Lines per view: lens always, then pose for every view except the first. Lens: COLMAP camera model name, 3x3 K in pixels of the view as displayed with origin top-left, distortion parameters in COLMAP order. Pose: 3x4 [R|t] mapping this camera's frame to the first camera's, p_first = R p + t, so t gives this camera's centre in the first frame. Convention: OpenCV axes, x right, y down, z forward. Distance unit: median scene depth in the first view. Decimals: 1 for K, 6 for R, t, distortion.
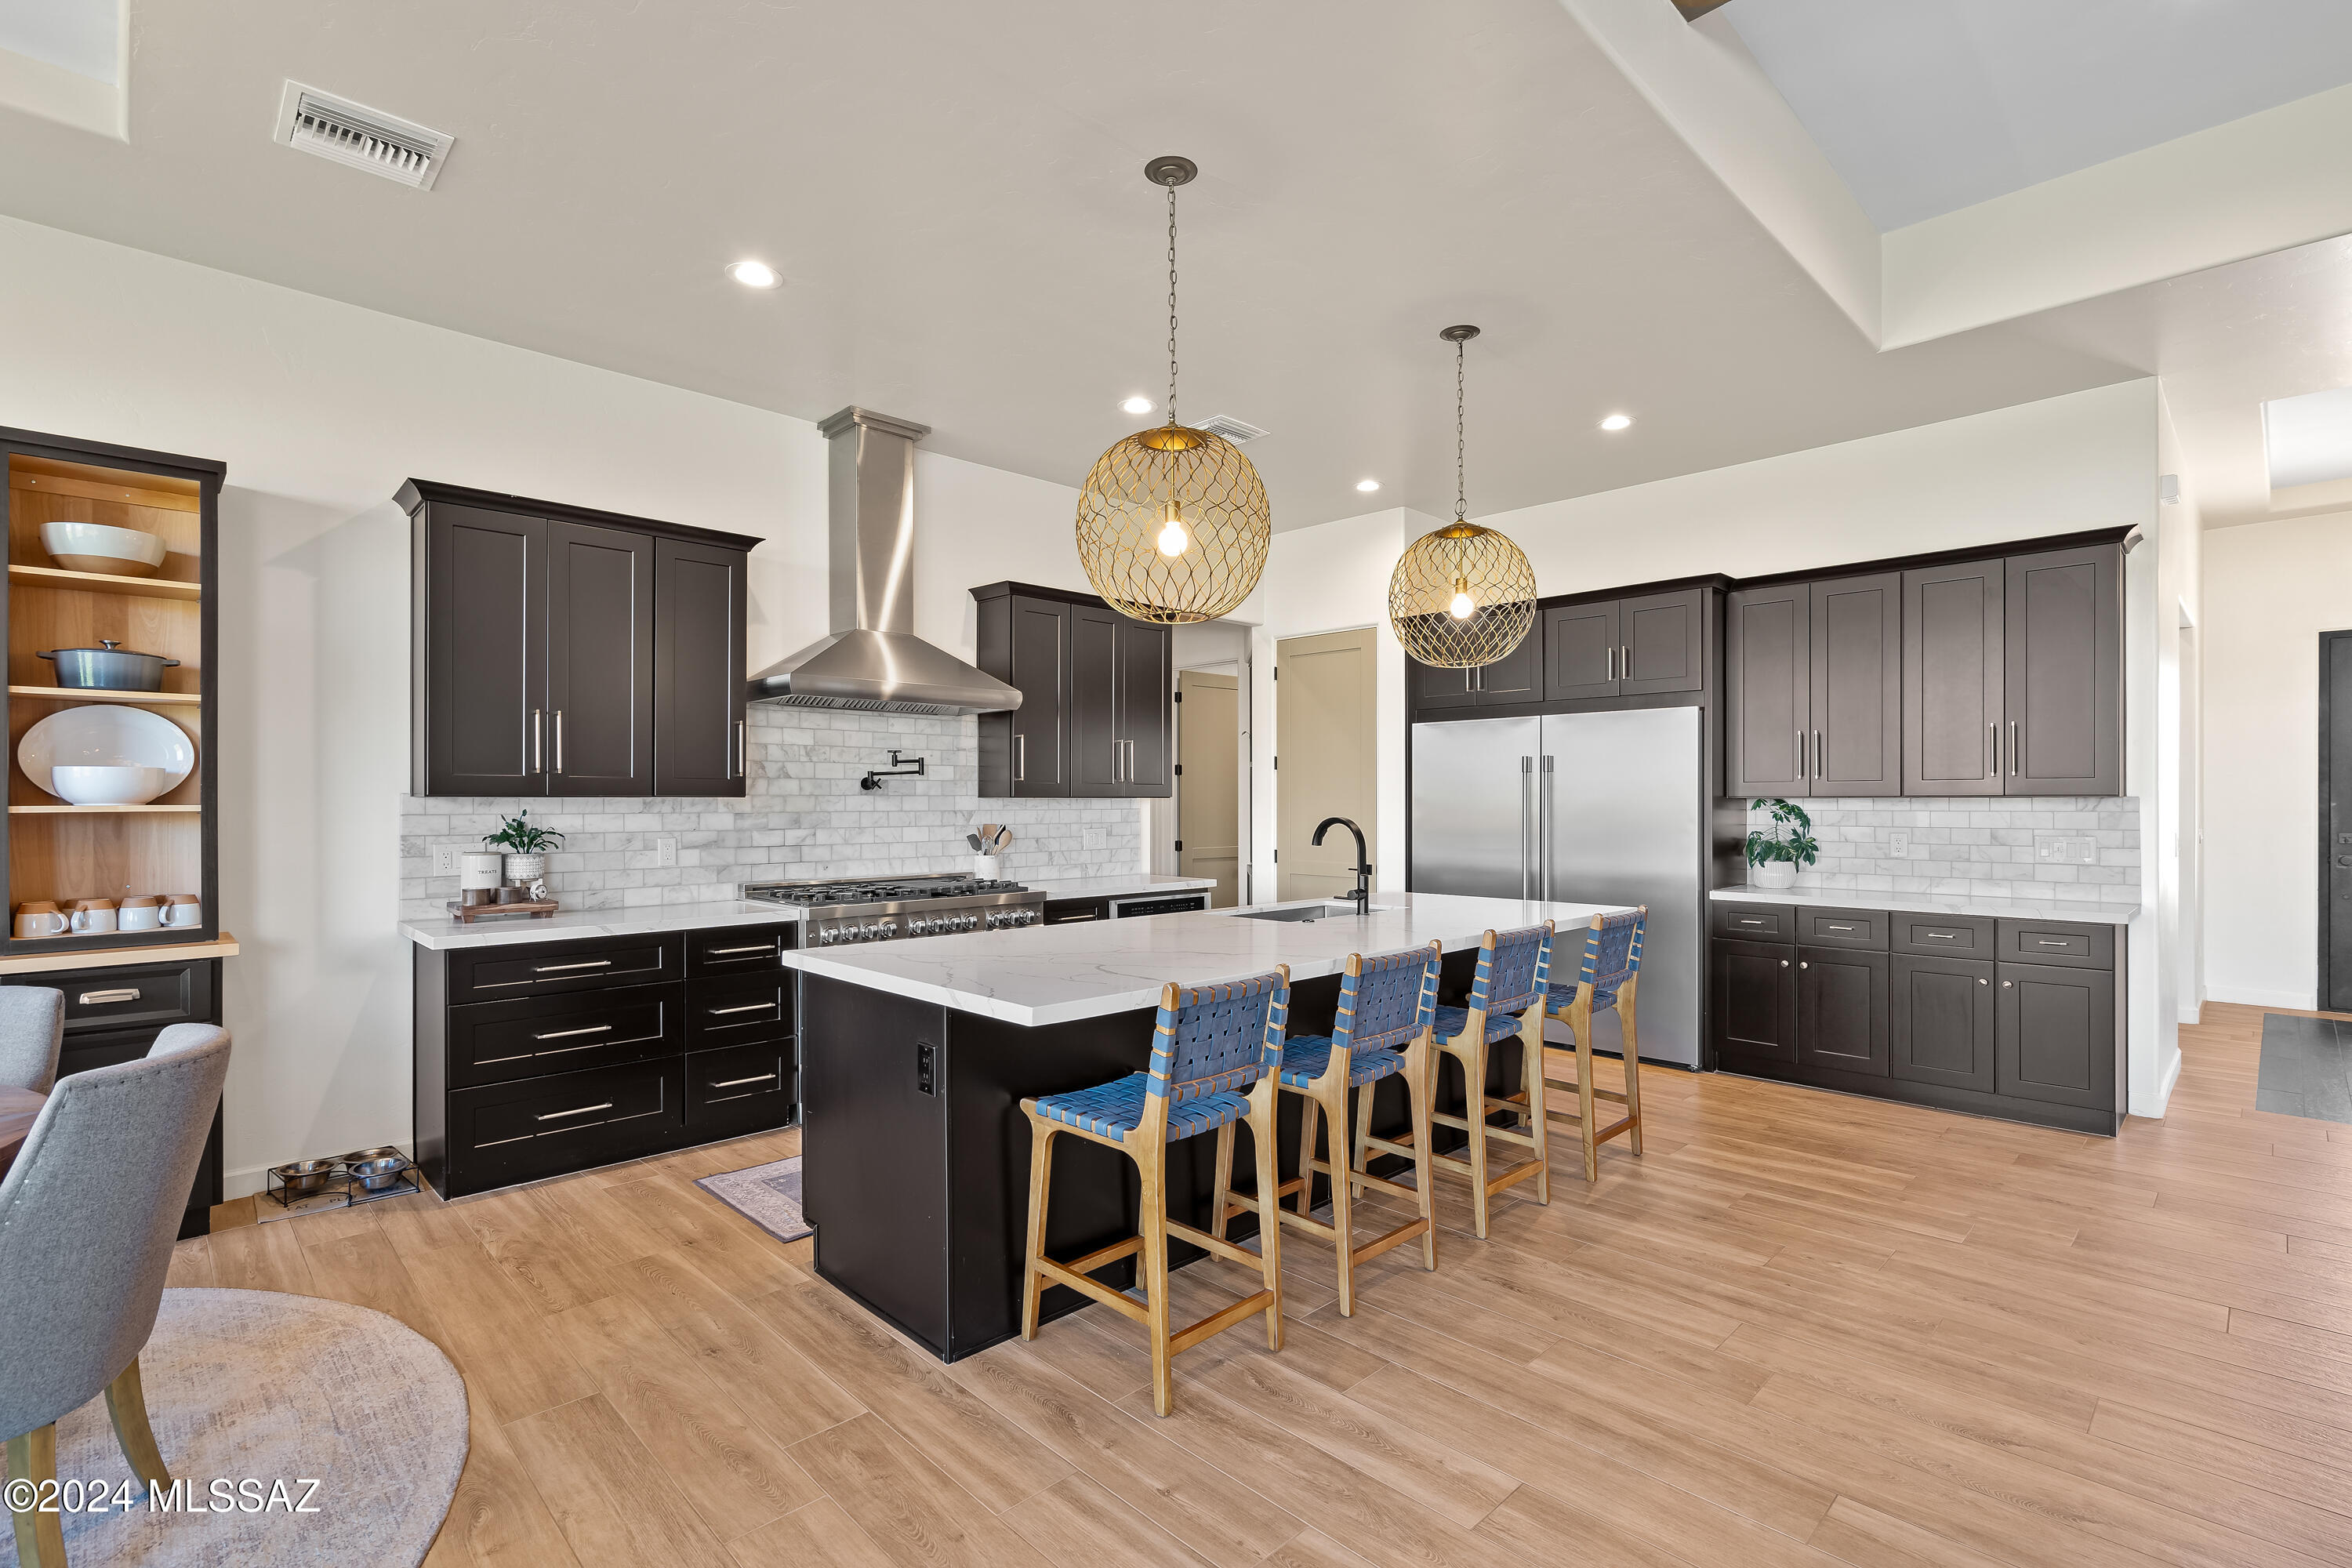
lens RADIAL K [[1081.0, 0, 1181.1], [0, 1081.0, 798.6], [0, 0, 1]] dist [-0.004544, 0.001725]
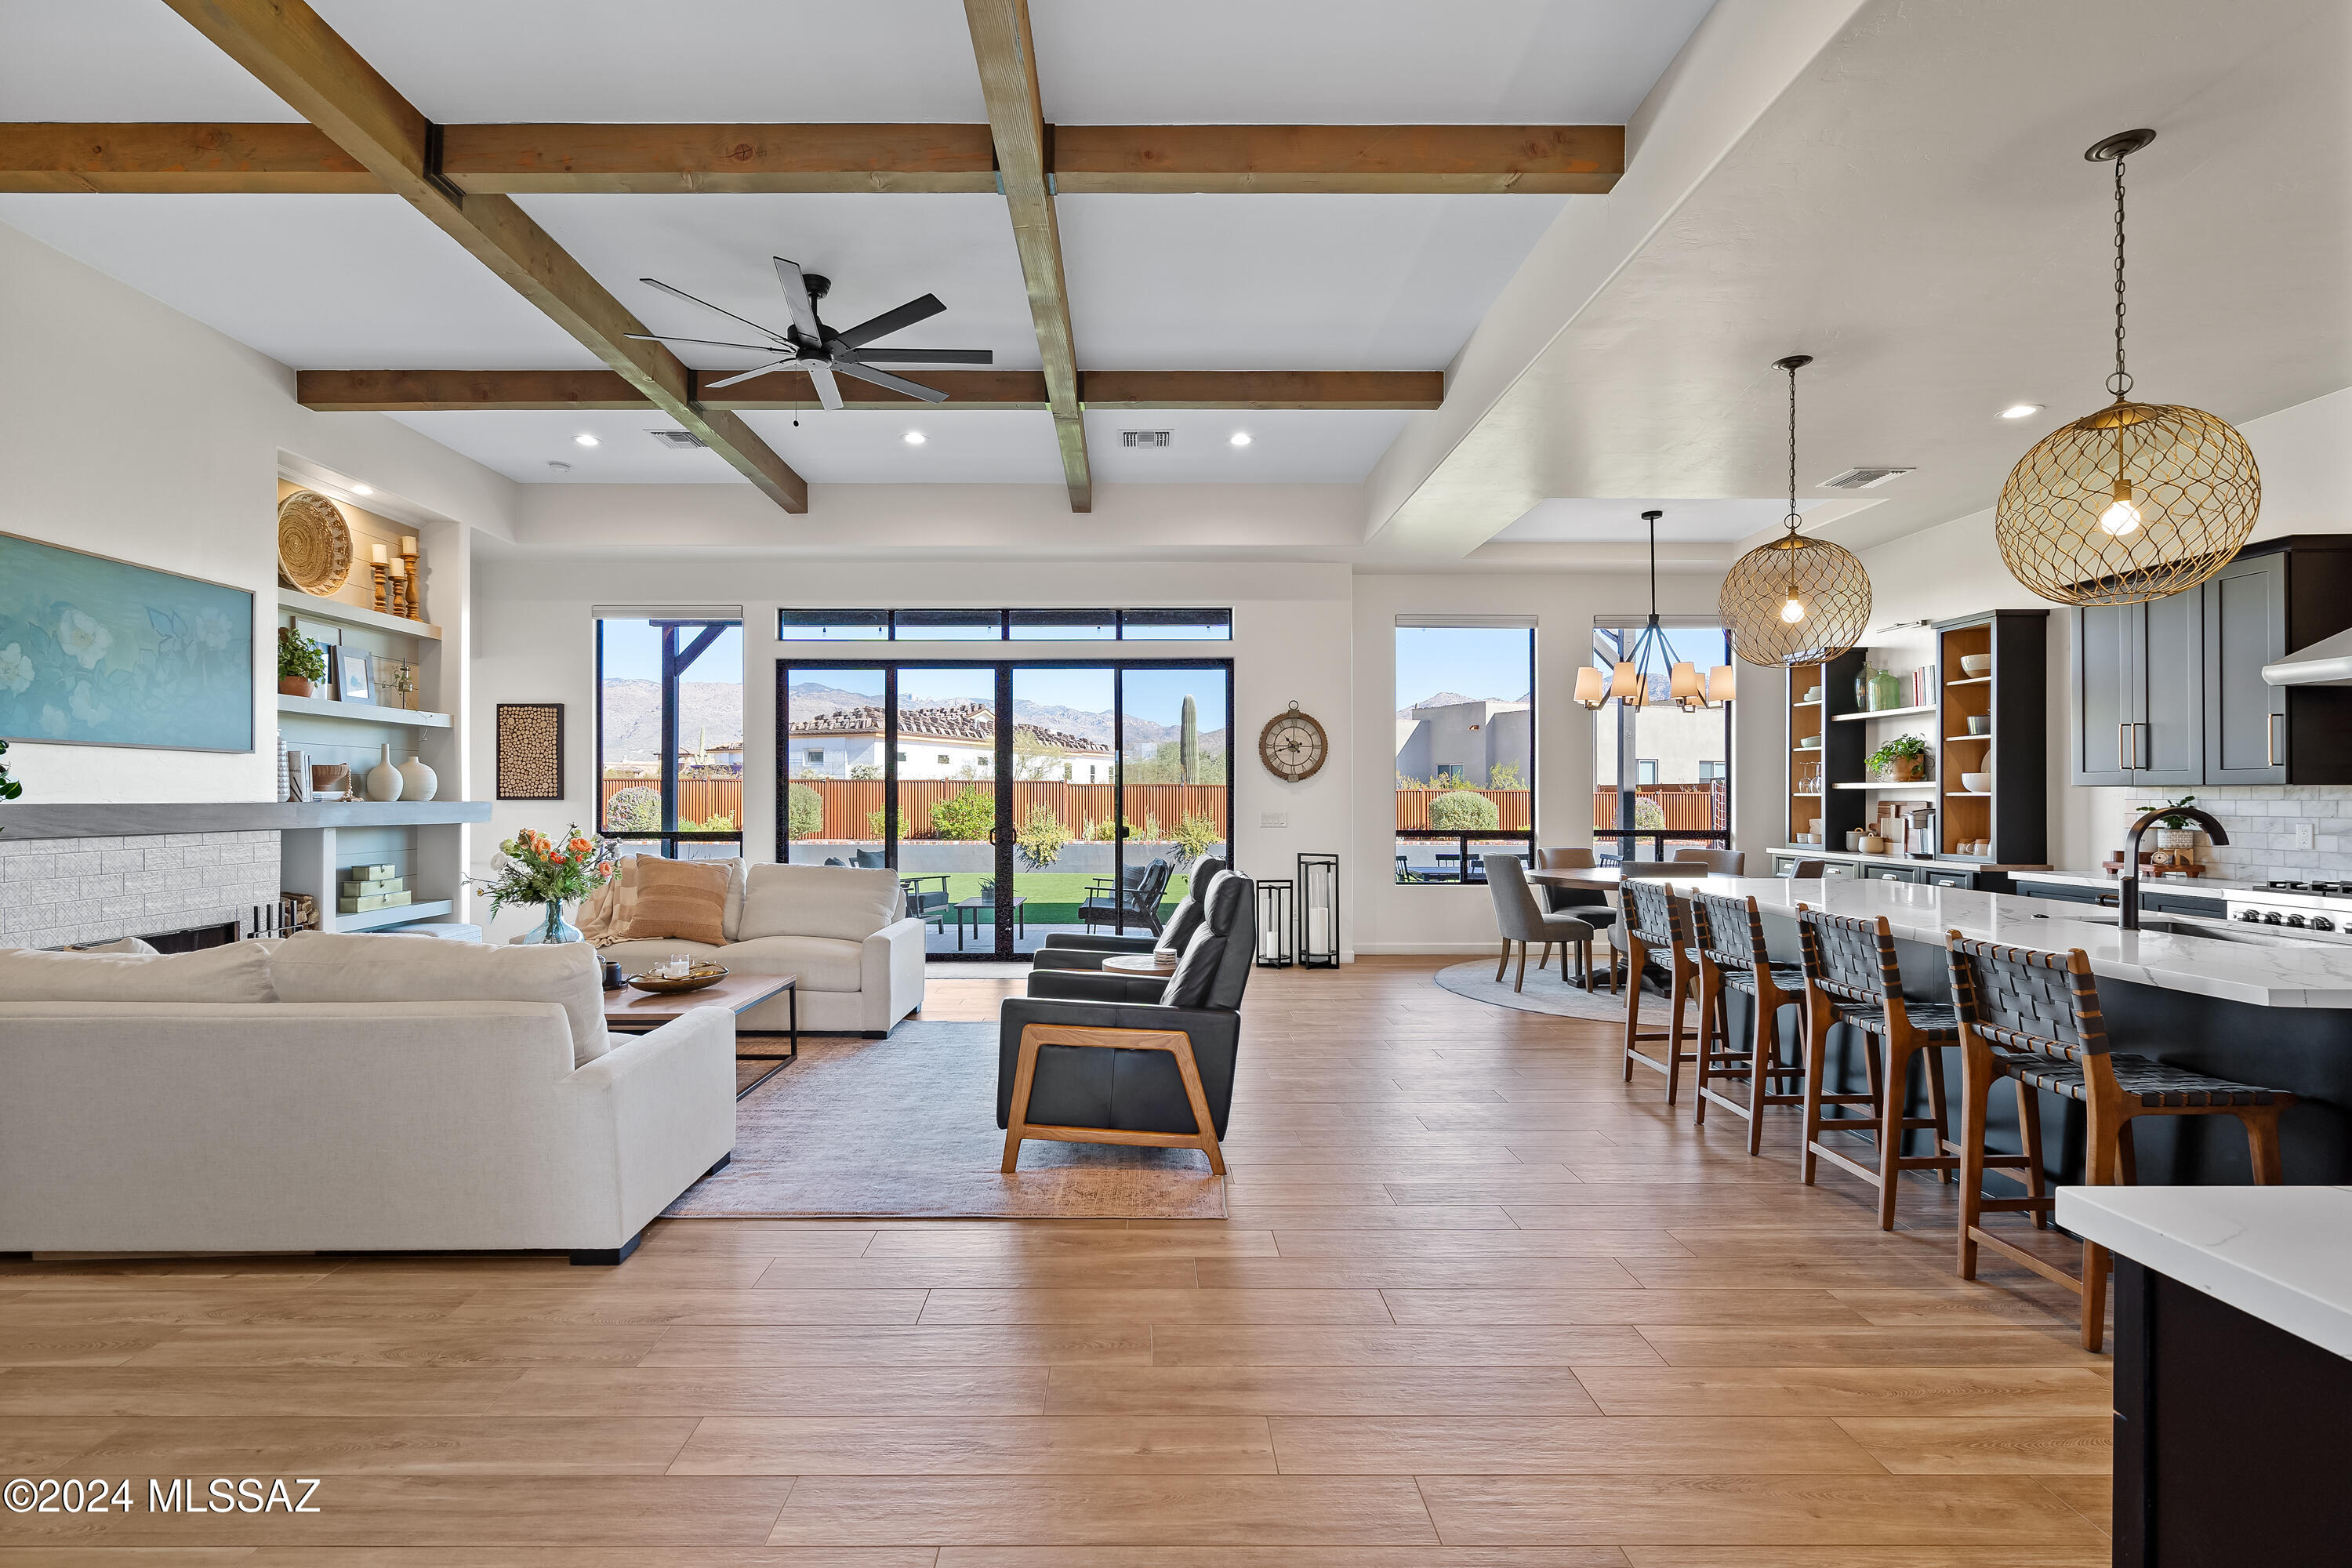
lens RADIAL K [[1099.6, 0, 1133.9], [0, 1099.6, 782.1], [0, 0, 1]] dist [-0.000922, 0.000559]
pose [[-0.697032, -0.007925, -0.716997, 1.030009], [0.000790, 0.999930, -0.011820, 0.006723], [0.717040, -0.008806, -0.696976, 0.852230]]
